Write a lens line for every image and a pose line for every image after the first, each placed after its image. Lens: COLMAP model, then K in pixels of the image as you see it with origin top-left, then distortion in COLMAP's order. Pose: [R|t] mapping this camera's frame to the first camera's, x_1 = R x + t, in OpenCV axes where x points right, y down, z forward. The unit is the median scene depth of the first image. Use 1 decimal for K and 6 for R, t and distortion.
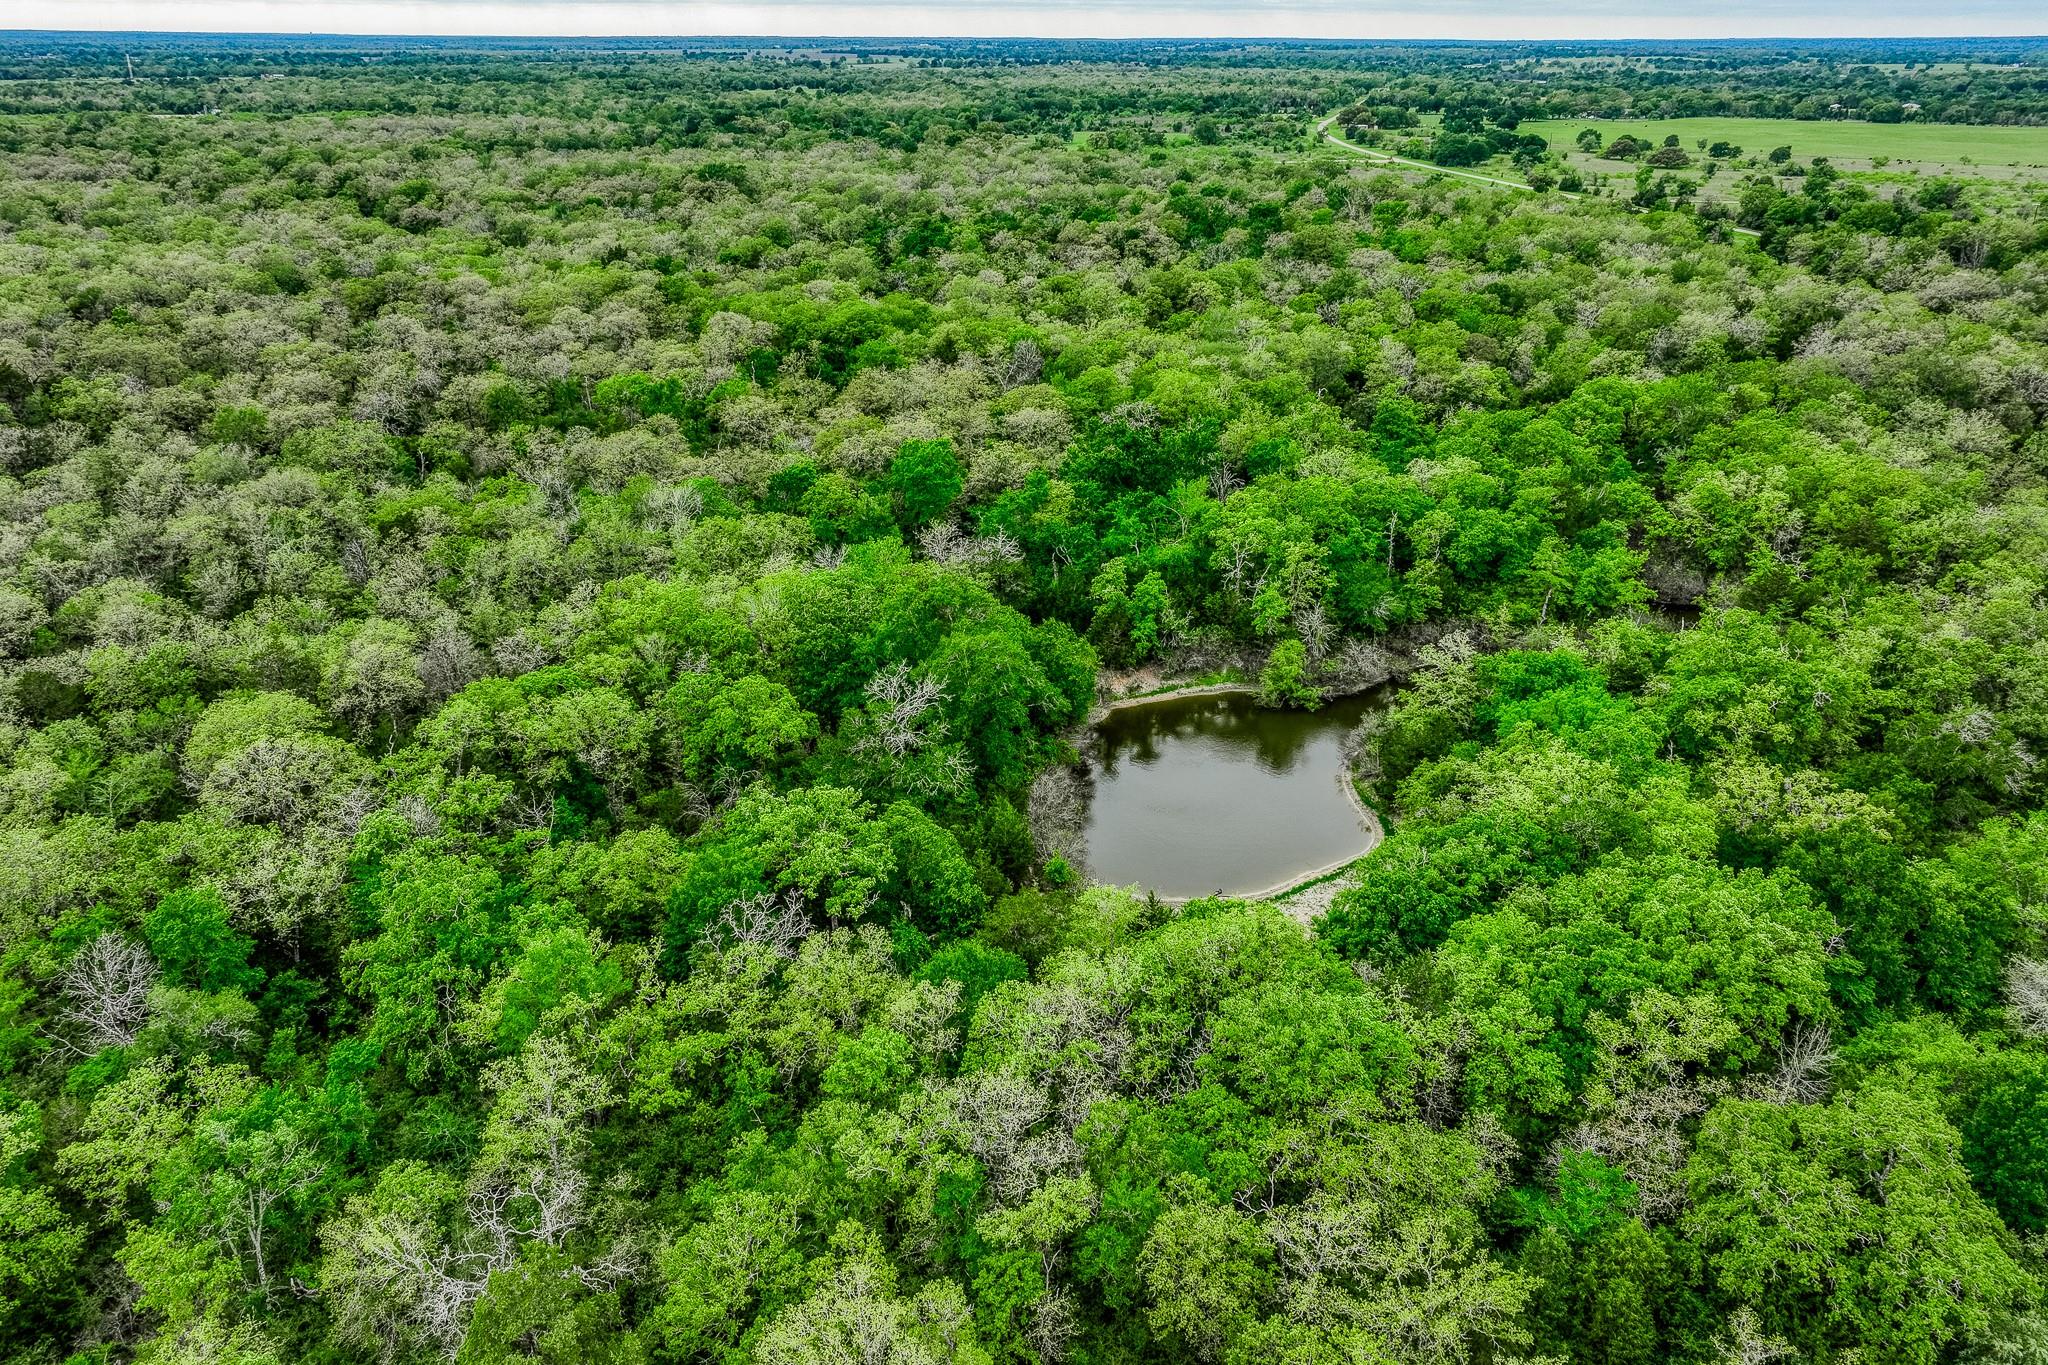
lens RADIAL K [[1467.4, 0, 1024.0], [0, 1467.4, 682.5], [0, 0, 1]] dist [0.001010, 0.014431]
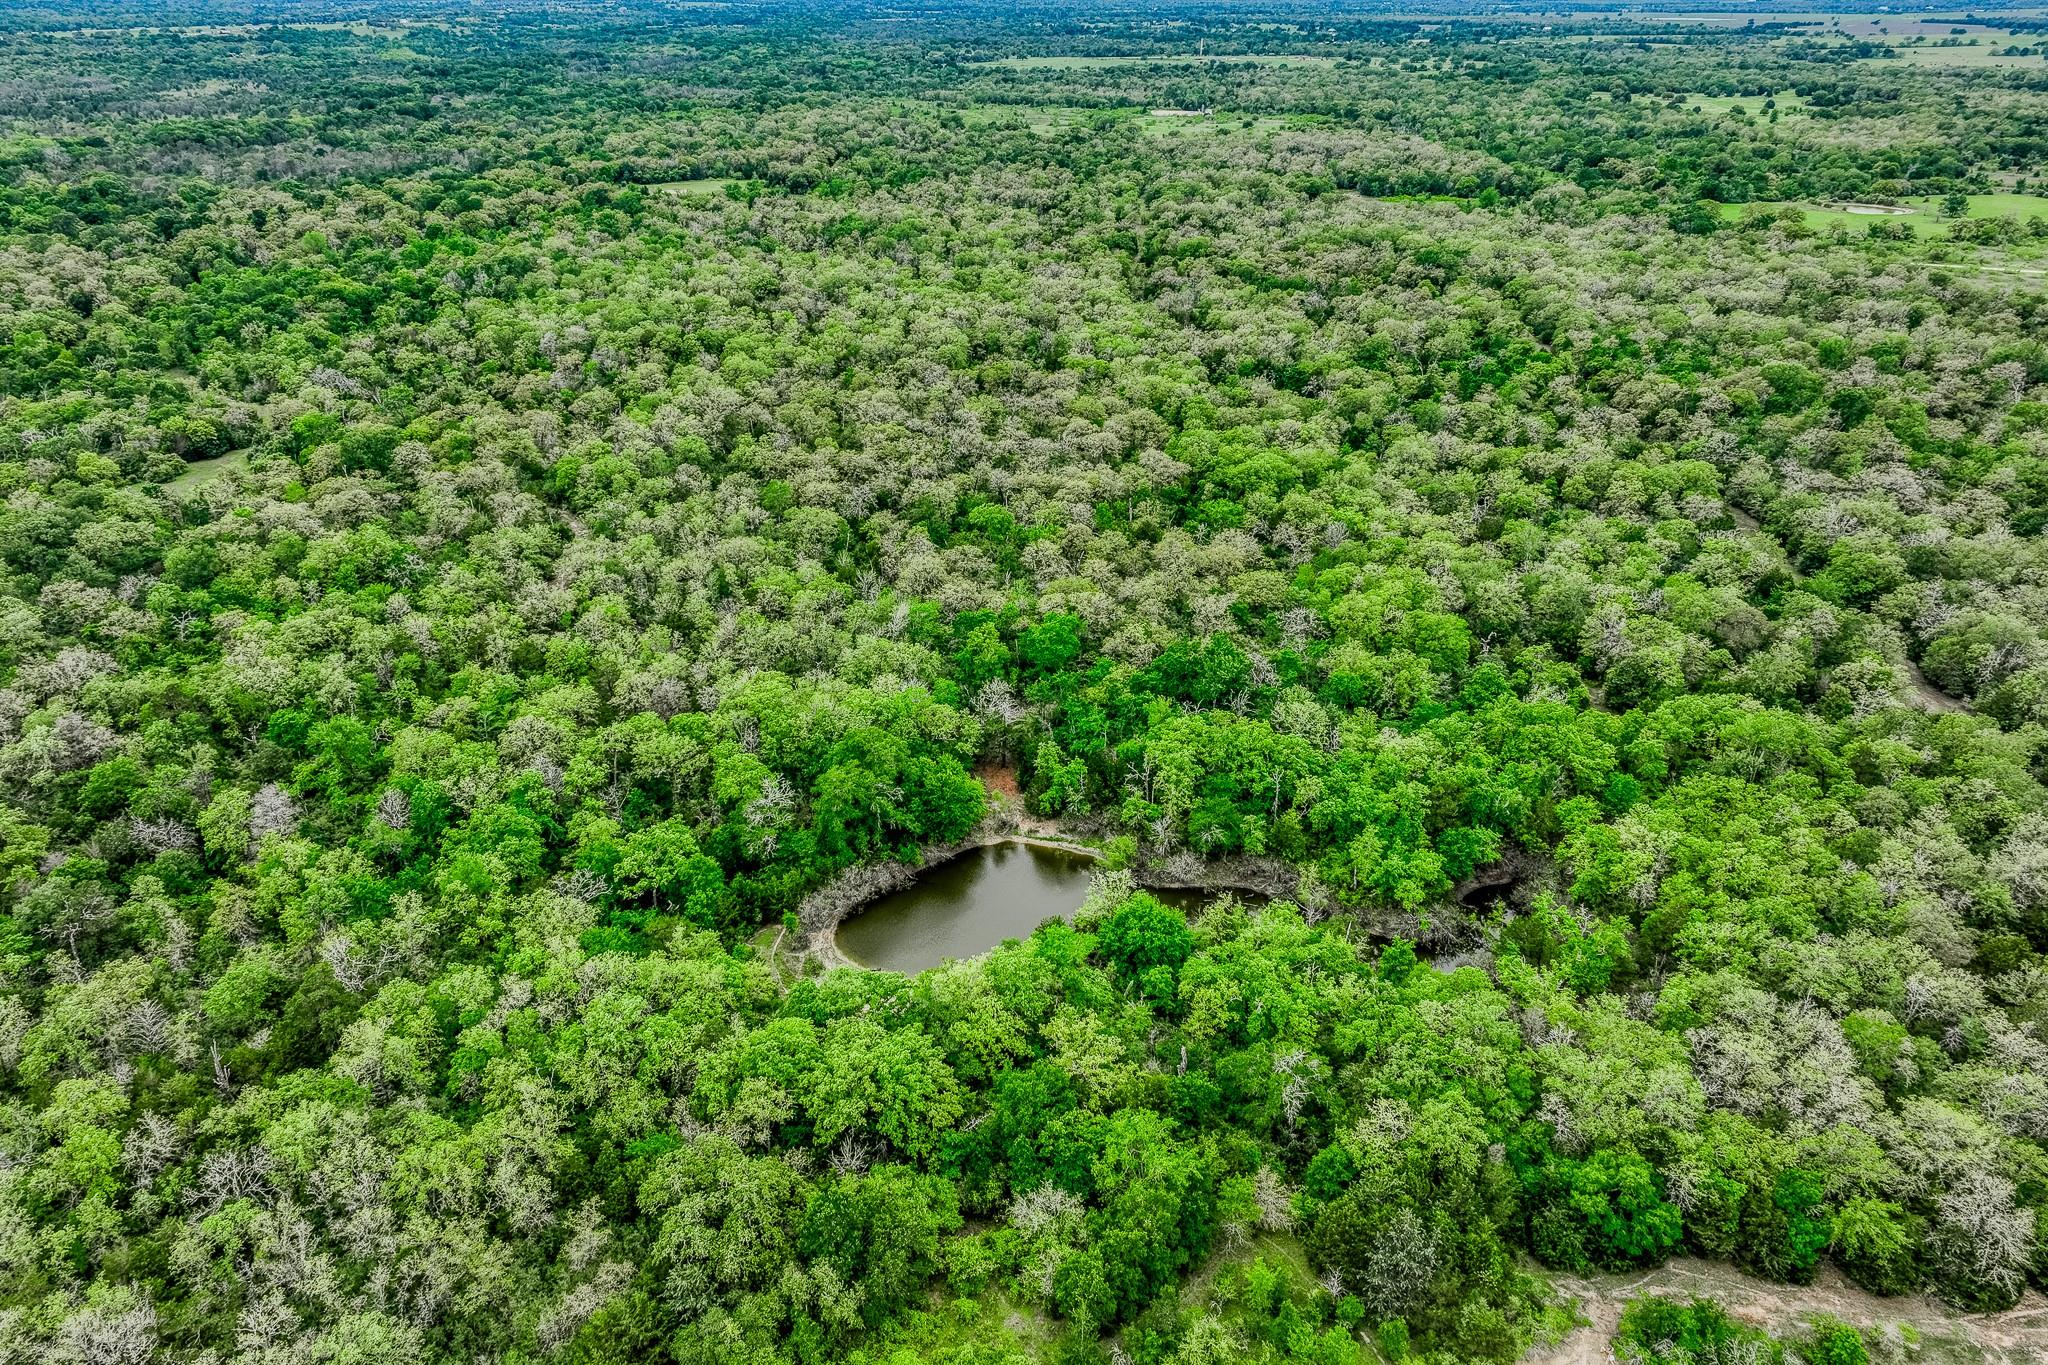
lens RADIAL K [[1467.4, 0, 1024.0], [0, 1467.4, 682.5], [0, 0, 1]] dist [0.001010, 0.014431]
pose [[0.782630, 0.280346, -0.555784, 0.819461], [-0.252541, 0.959063, 0.128149, -0.315608], [0.568958, 0.040065, 0.821390, -0.207088]]
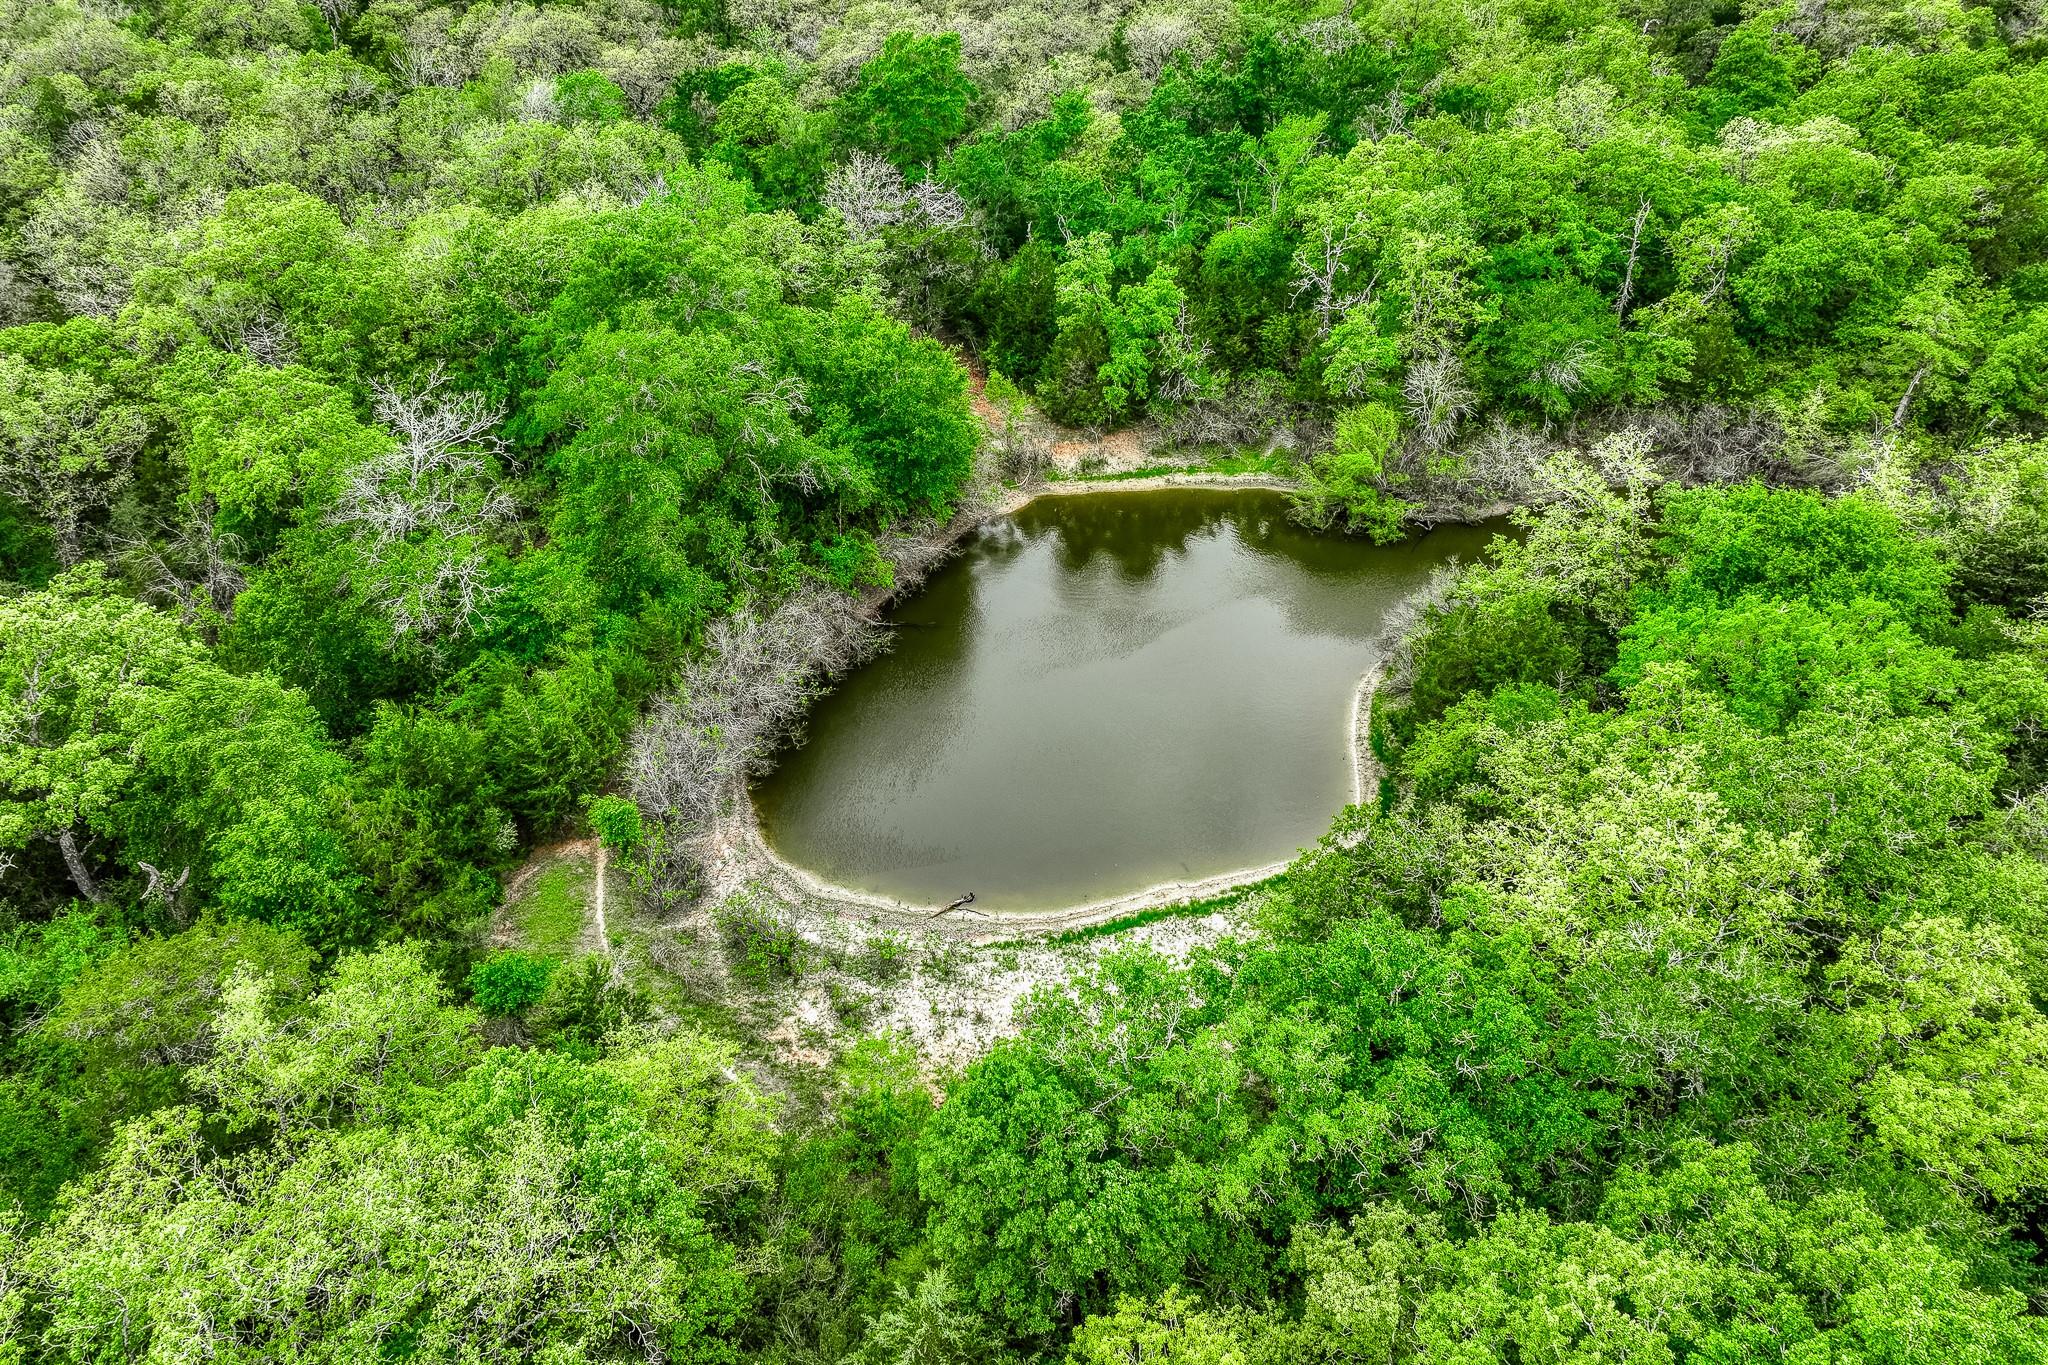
lens RADIAL K [[1467.4, 0, 1024.0], [0, 1467.4, 682.5], [0, 0, 1]] dist [0.001010, 0.014431]
pose [[0.961710, 0.153696, -0.226918, 0.191389], [-0.109599, 0.974544, 0.195581, -0.022117], [0.251201, -0.163222, 0.954074, 0.405874]]
